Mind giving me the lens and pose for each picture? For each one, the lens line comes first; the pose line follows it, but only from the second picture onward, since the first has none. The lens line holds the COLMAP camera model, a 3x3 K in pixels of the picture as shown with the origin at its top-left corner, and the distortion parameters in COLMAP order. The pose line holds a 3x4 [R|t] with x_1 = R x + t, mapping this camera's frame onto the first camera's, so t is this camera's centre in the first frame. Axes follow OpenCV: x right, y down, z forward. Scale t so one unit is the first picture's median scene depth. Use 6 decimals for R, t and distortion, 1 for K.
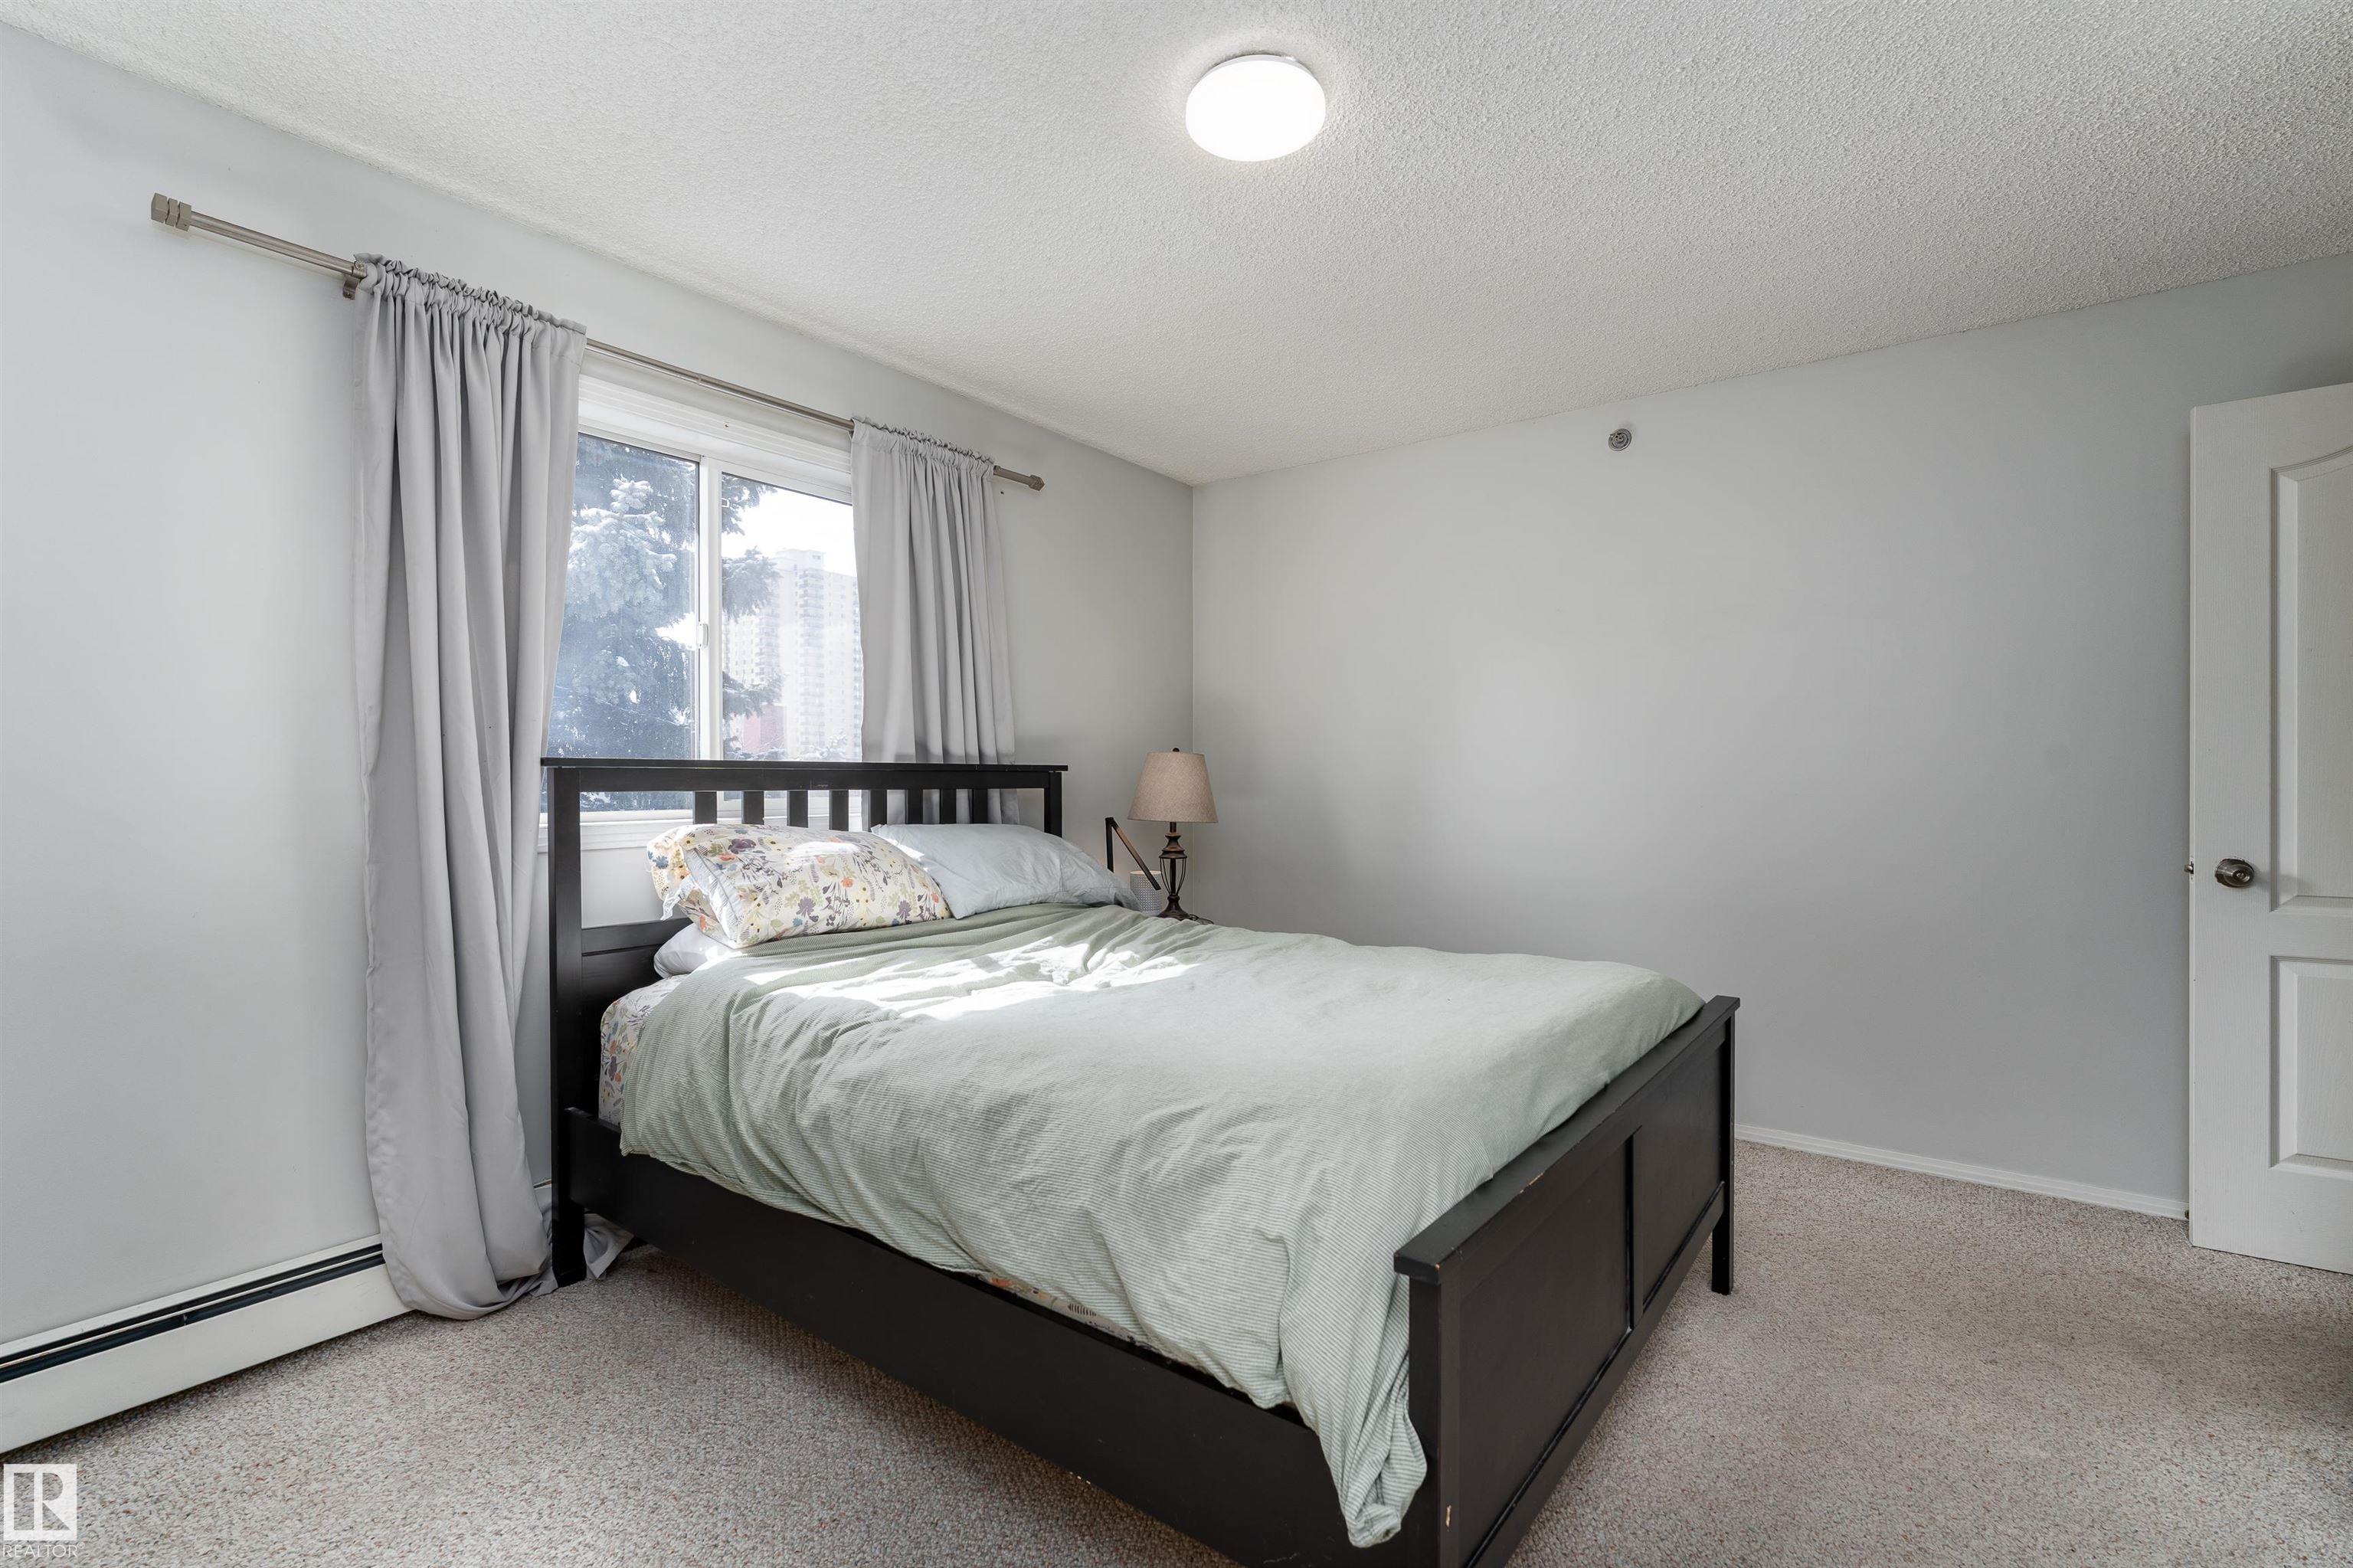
lens RADIAL K [[1031.4, 0, 1190.0], [0, 1031.4, 785.9], [0, 0, 1]] dist [0.001732, 0.000099]
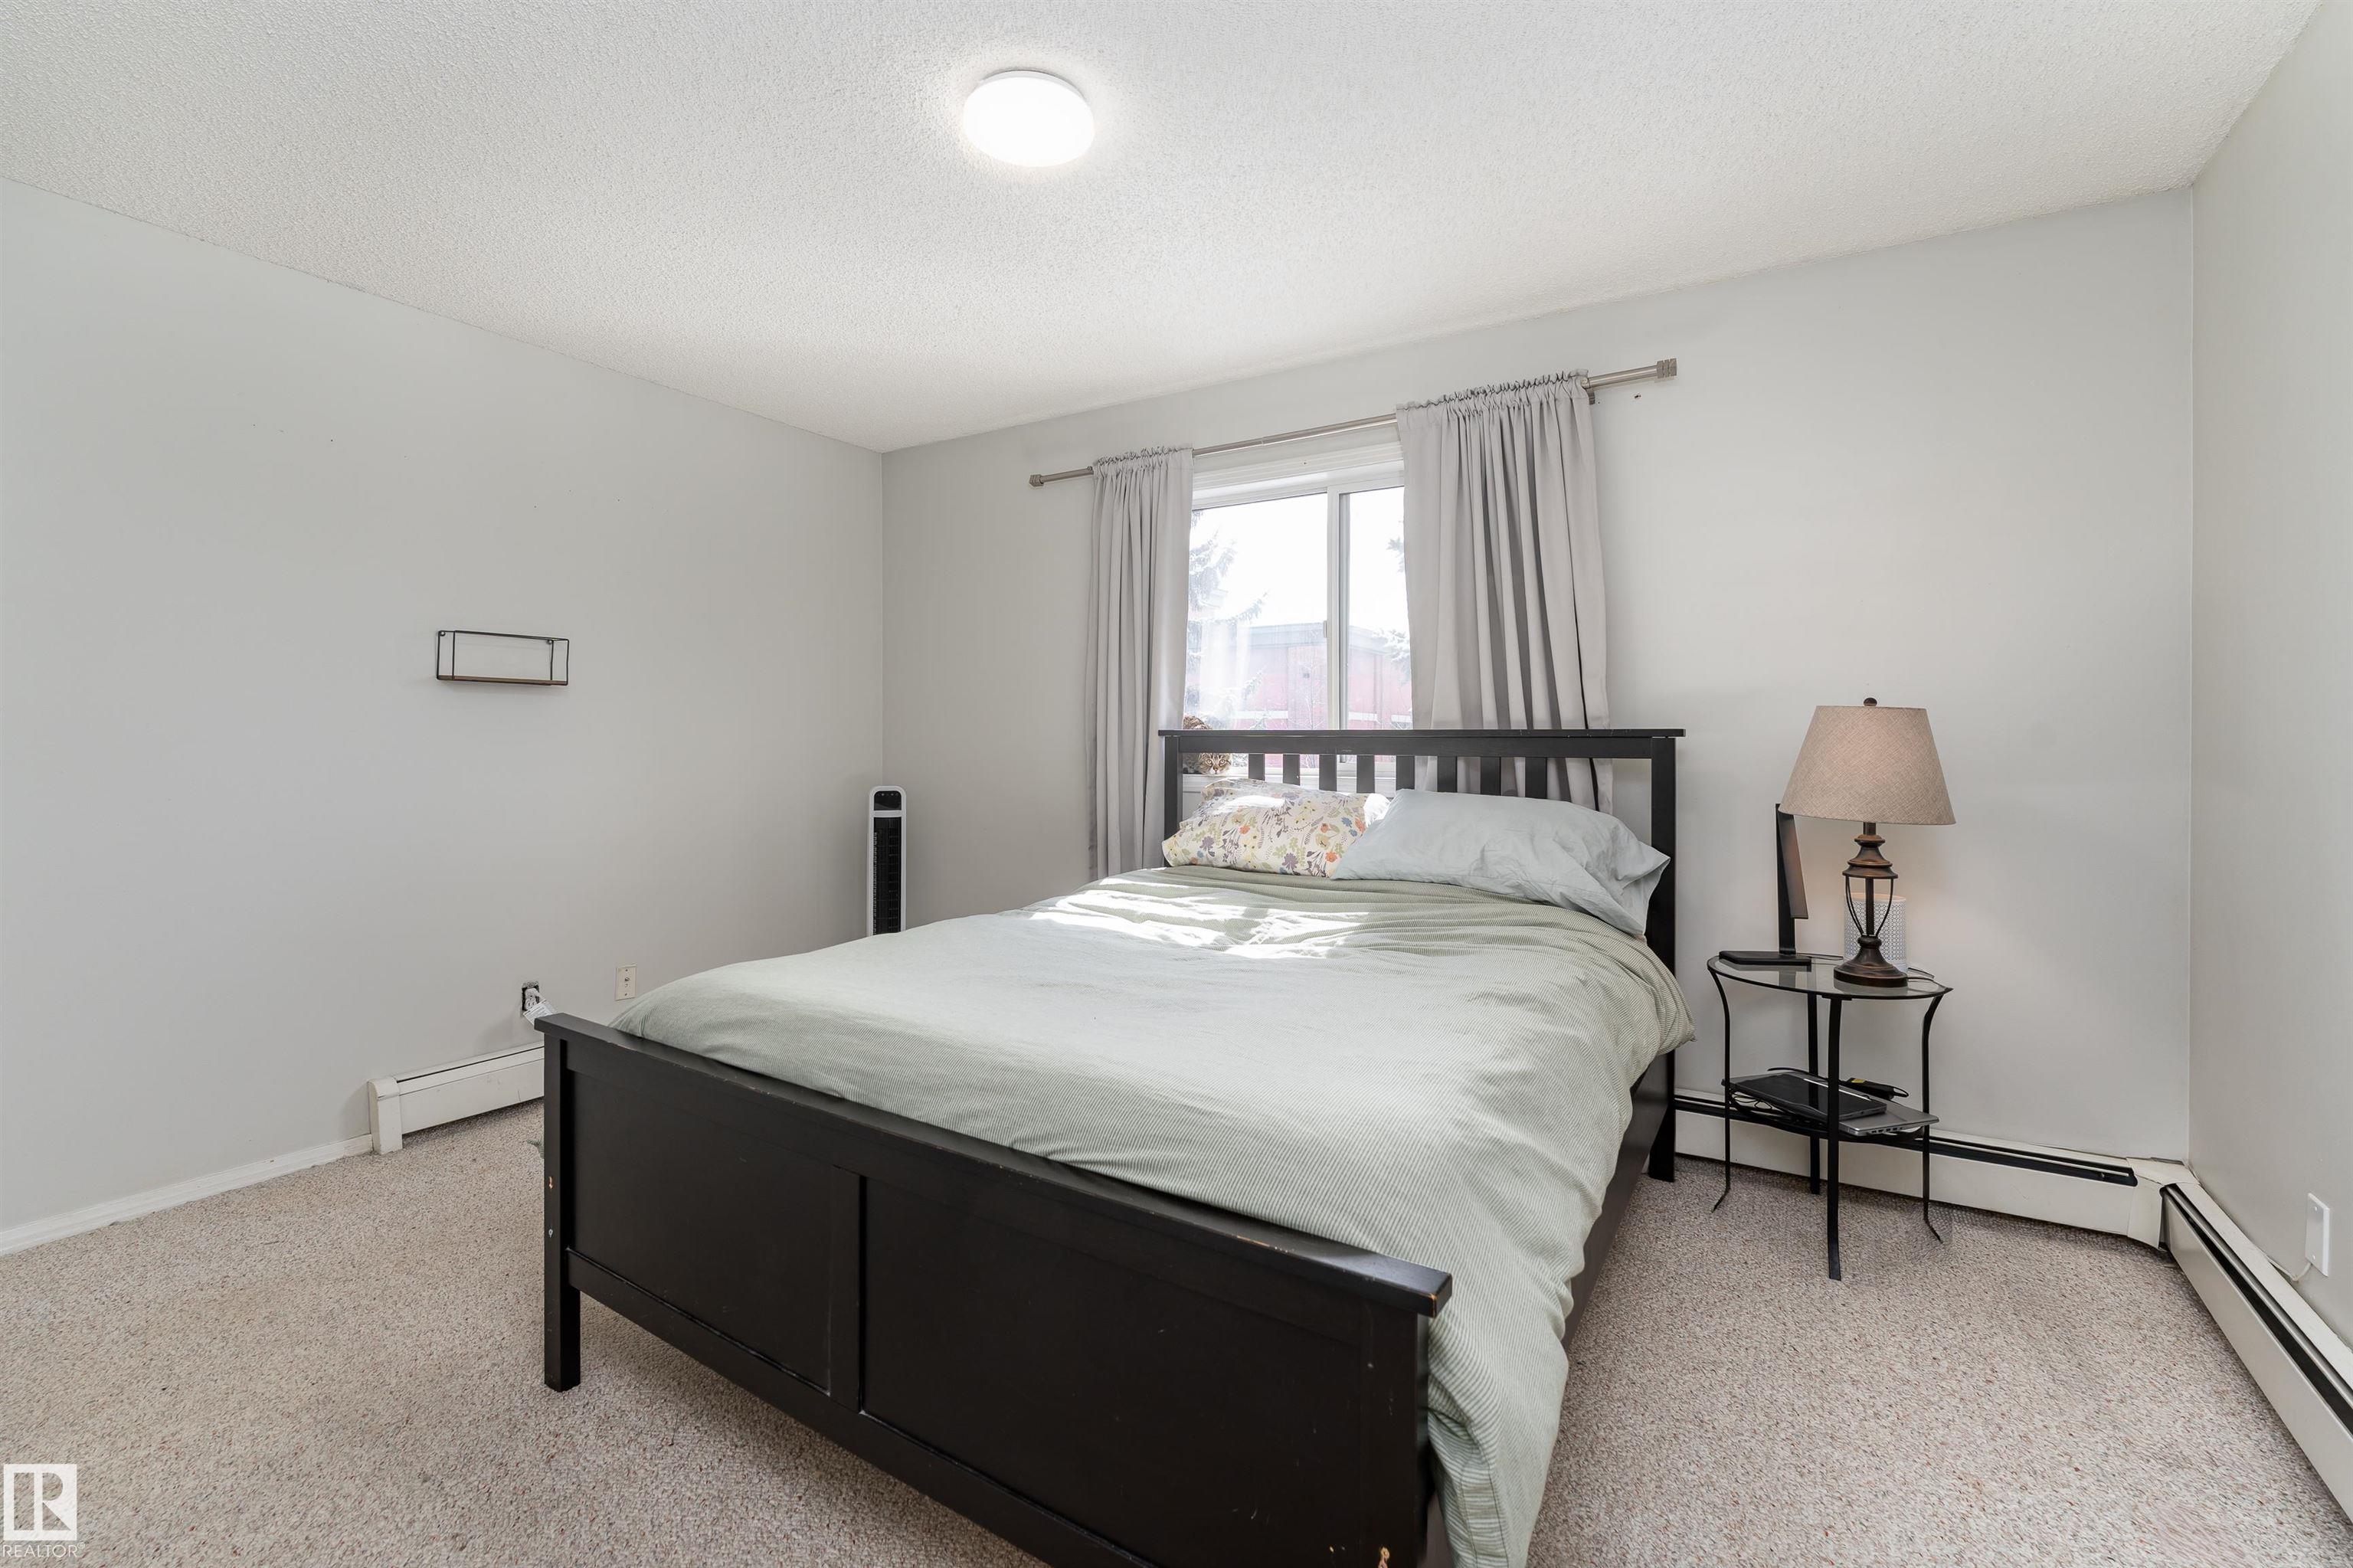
lens RADIAL K [[1031.4, 0, 1168.3], [0, 1031.4, 745.2], [0, 0, 1]] dist [0.001732, 0.000099]
pose [[0.074831, -0.001000, -0.997196, 0.739544], [-0.014816, 0.999888, -0.002114, -0.001284], [0.997086, 0.014933, 0.074808, 0.700688]]
